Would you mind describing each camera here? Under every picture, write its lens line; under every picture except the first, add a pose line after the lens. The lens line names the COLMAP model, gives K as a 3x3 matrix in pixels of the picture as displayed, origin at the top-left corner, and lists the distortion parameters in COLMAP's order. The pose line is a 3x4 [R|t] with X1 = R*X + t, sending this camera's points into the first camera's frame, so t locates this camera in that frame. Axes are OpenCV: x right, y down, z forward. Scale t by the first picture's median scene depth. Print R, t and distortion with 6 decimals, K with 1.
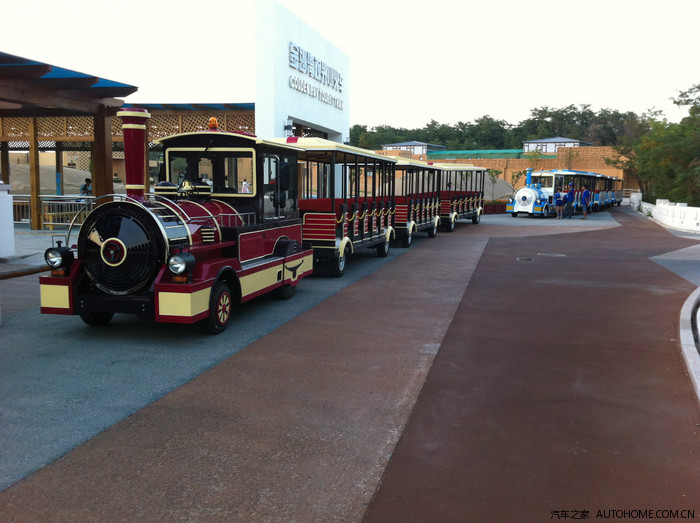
lens RADIAL K [[676.8, 0, 355.3], [0, 676.8, 273.4], [0, 0, 1]] dist [0.101663, -0.335742]
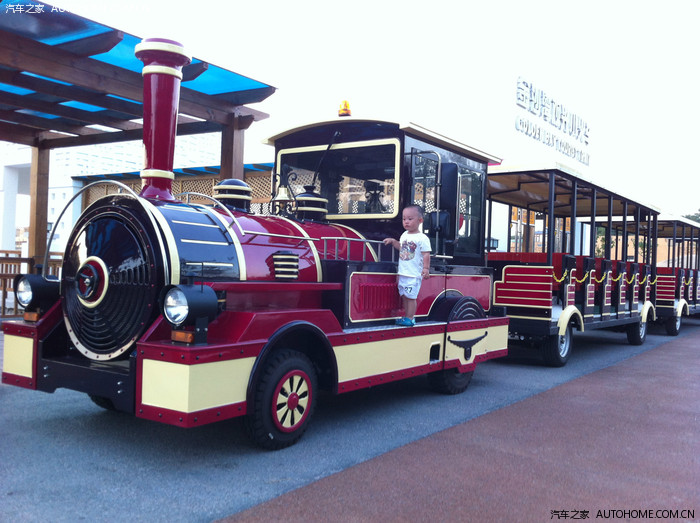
lens RADIAL K [[676.8, 0, 355.3], [0, 676.8, 273.4], [0, 0, 1]] dist [0.101663, -0.335742]
pose [[0.934755, 0.020801, -0.354684, 0.029434], [-0.067456, 0.990517, -0.119687, 0.009913], [0.348831, 0.135803, 0.927294, 0.394576]]
